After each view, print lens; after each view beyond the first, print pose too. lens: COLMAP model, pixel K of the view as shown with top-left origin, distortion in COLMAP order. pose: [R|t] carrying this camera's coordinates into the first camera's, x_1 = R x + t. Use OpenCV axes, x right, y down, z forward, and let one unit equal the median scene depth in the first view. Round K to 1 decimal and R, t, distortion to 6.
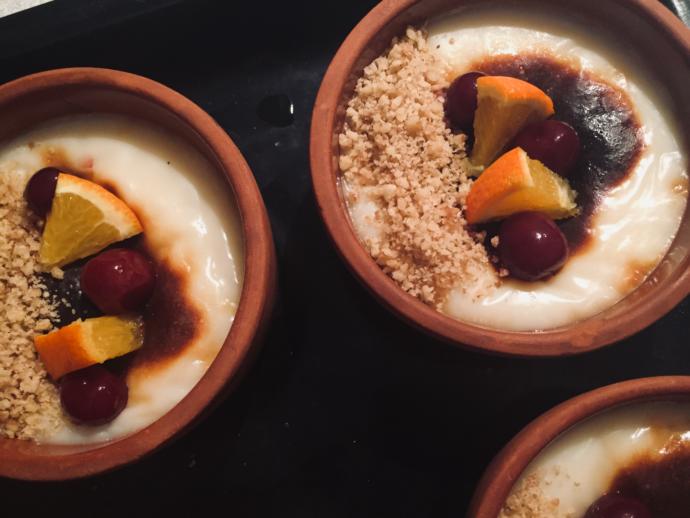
lens RADIAL K [[574.3, 0, 345.0], [0, 574.3, 259.0], [0, 0, 1]] dist [0.045770, -0.112218]
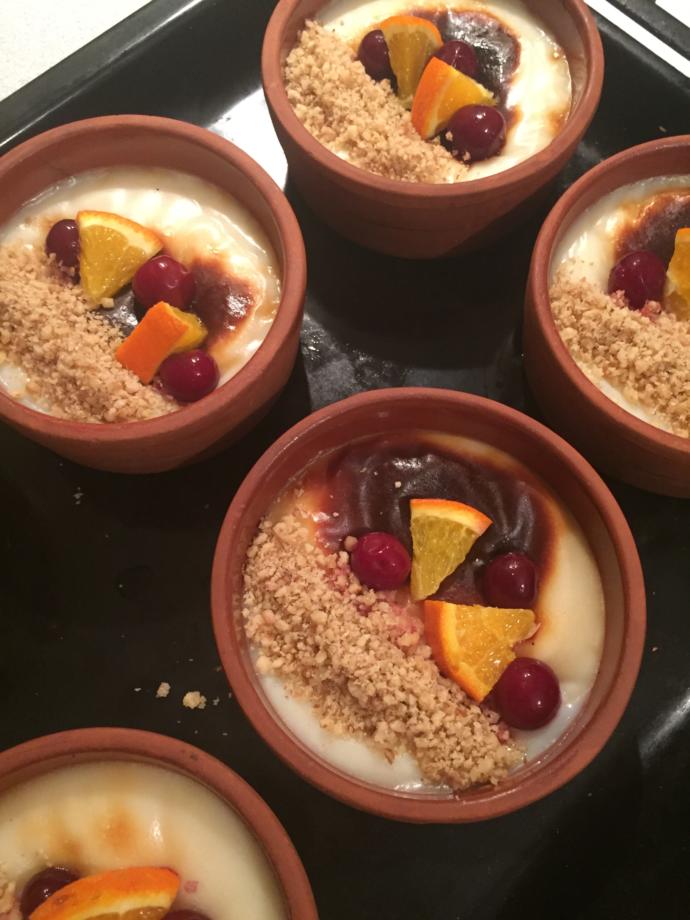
lens RADIAL K [[765.8, 0, 345.0], [0, 765.8, 460.0], [0, 0, 1]] dist [0.045770, -0.112218]
pose [[0.899086, -0.396372, 0.185833, -0.490236], [0.416187, 0.905570, -0.082042, 0.606458], [-0.135766, 0.151104, 0.979150, -0.438126]]
